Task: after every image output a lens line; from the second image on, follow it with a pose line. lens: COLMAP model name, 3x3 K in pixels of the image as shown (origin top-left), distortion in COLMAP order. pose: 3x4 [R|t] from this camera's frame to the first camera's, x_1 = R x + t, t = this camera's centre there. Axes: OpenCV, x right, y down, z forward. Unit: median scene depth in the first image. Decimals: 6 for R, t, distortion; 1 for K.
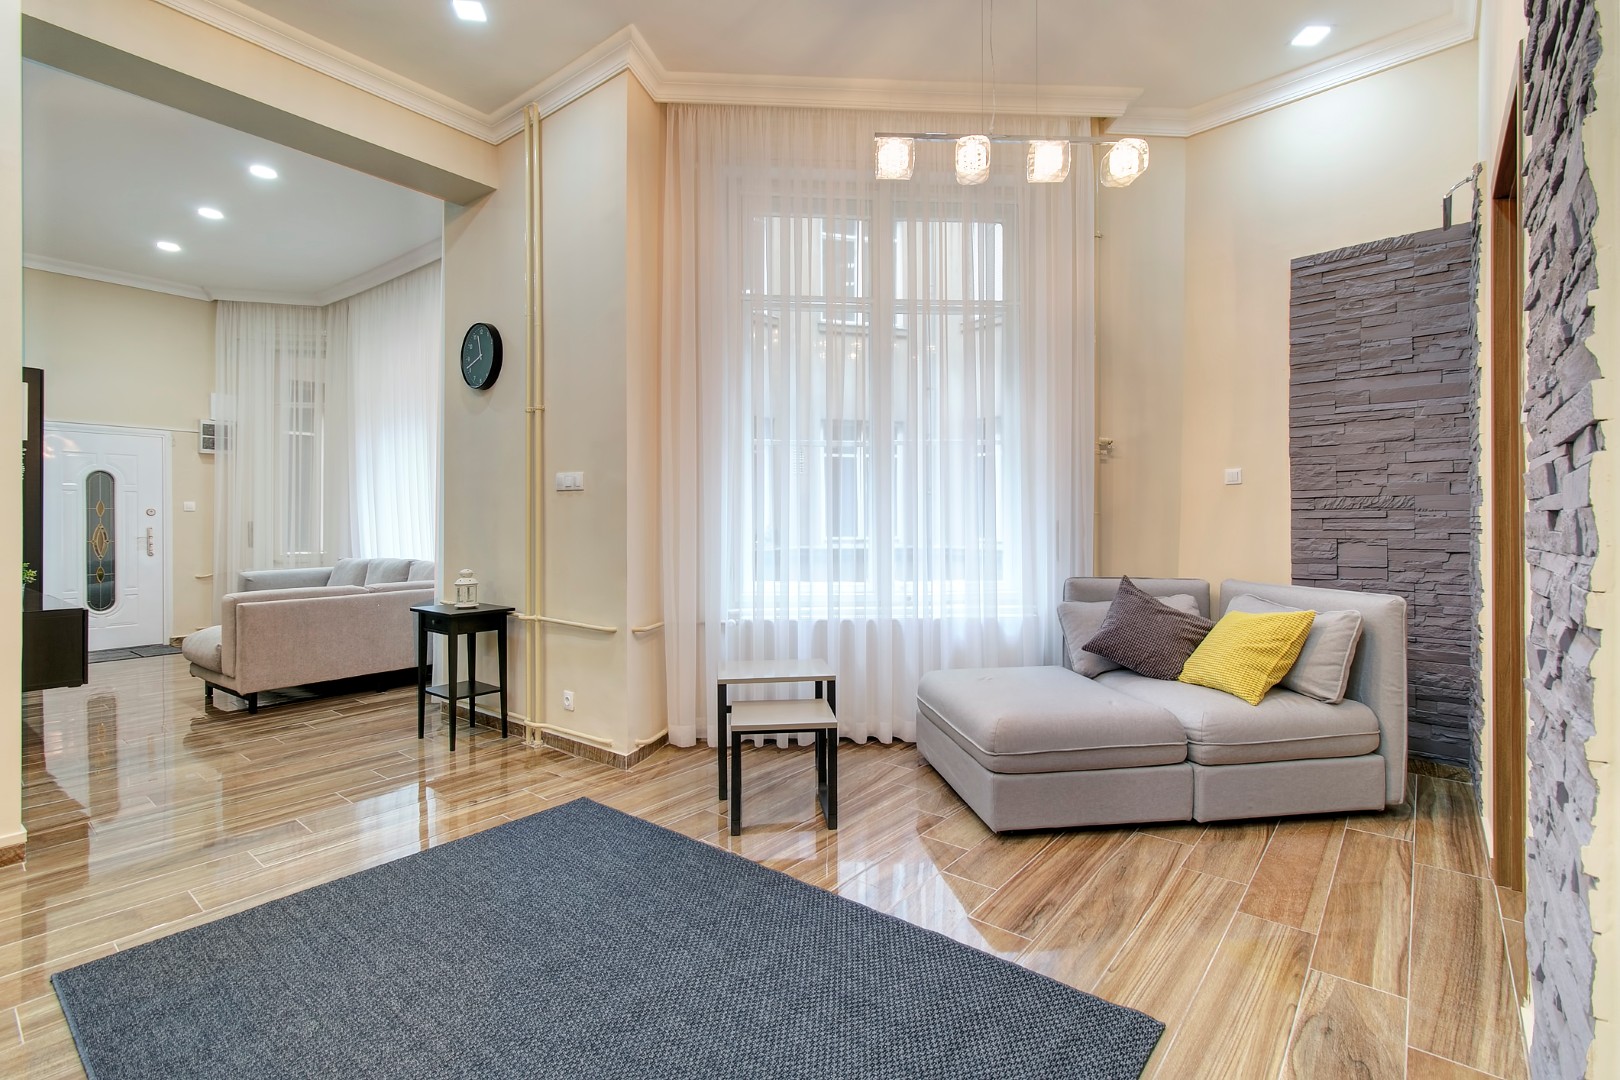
lens RADIAL K [[748.8, 0, 818.0], [0, 748.8, 525.2], [0, 0, 1]] dist [-0.004024, 0.001632]
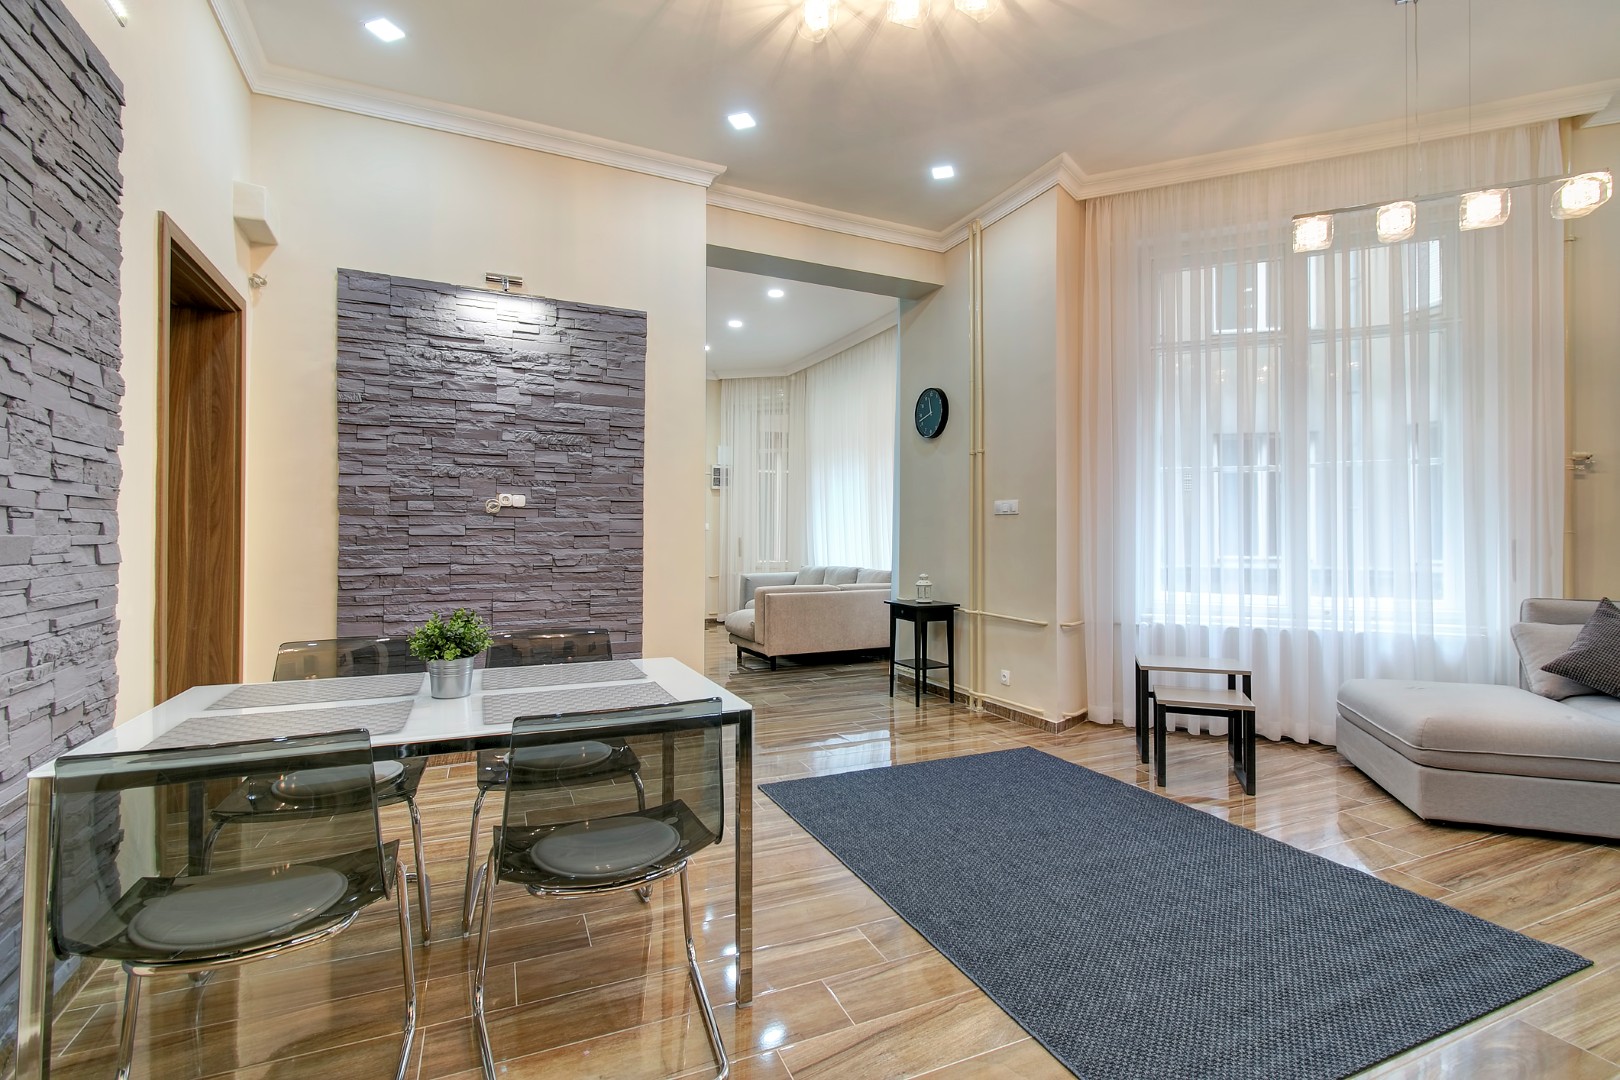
lens RADIAL K [[748.8, 0, 792.8], [0, 748.8, 532.9], [0, 0, 1]] dist [-0.004024, 0.001632]
pose [[0.879674, 0.000193, -0.475578, -0.040735], [-0.006249, 0.999918, -0.011154, 0.002056], [0.475537, 0.012784, 0.879603, -0.294566]]
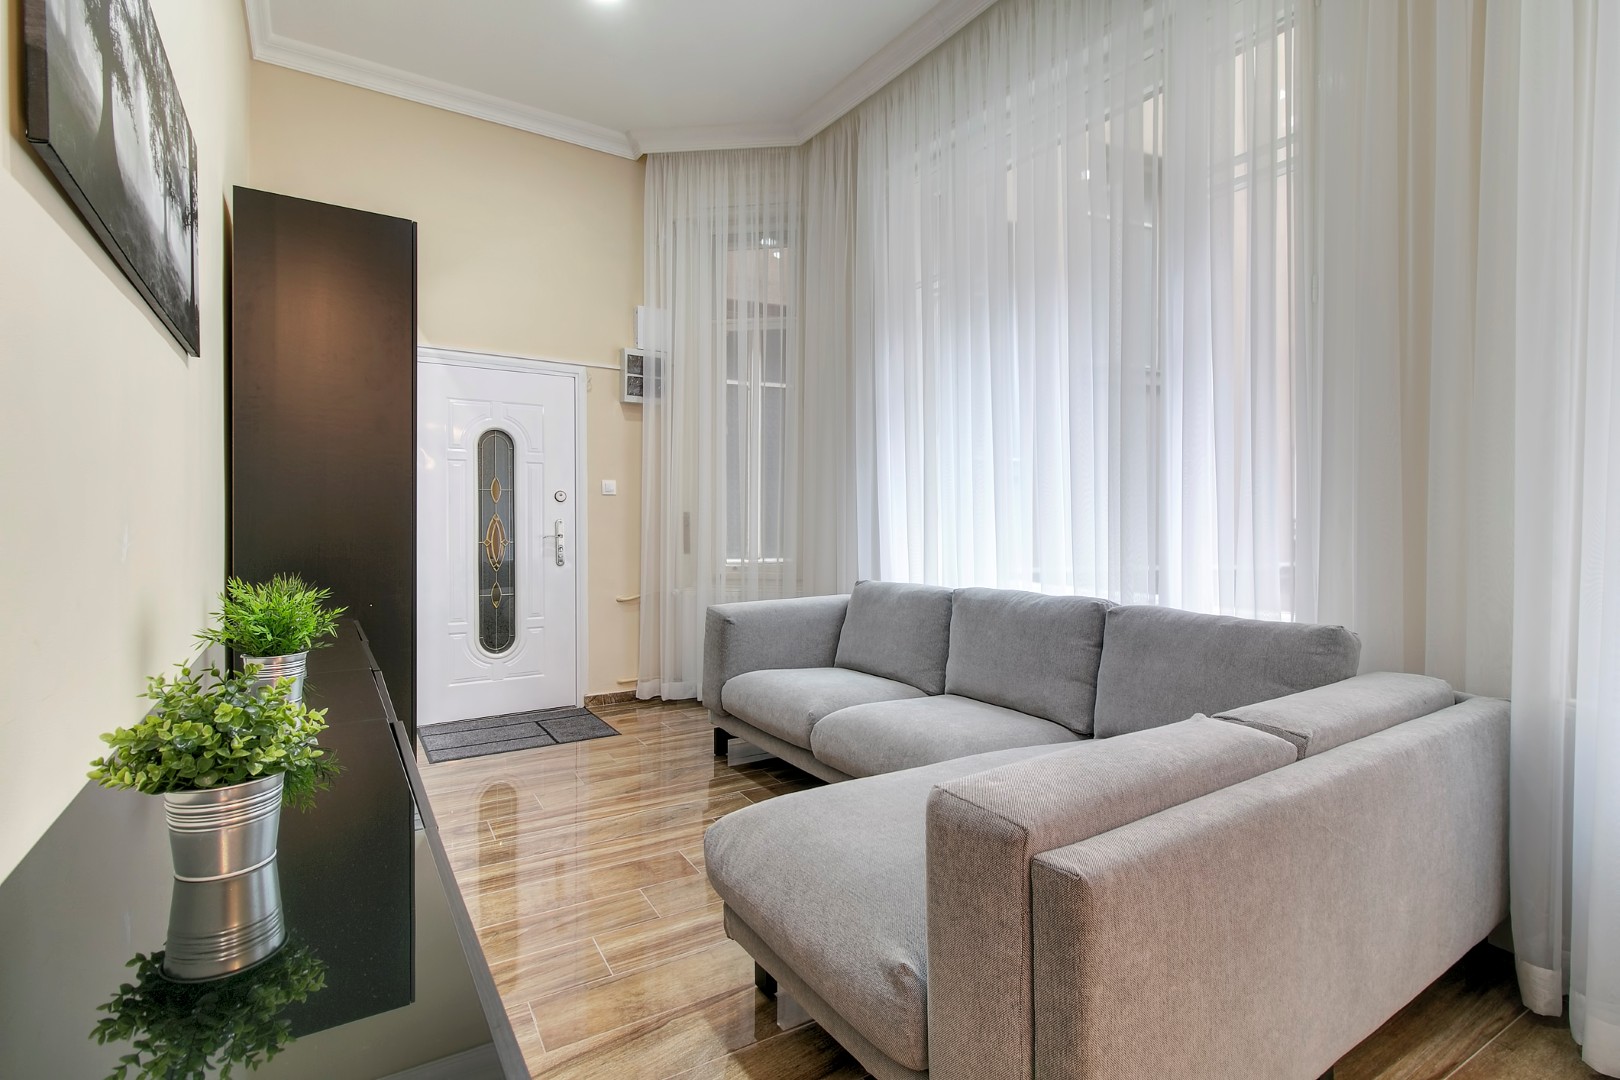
lens RADIAL K [[748.8, 0, 836.2], [0, 748.8, 539.8], [0, 0, 1]] dist [-0.004024, 0.001632]
pose [[0.950893, 0.012279, -0.309277, -0.824263], [-0.008001, 0.999854, 0.015096, 0.013188], [0.309418, -0.011881, 0.950852, 0.816365]]
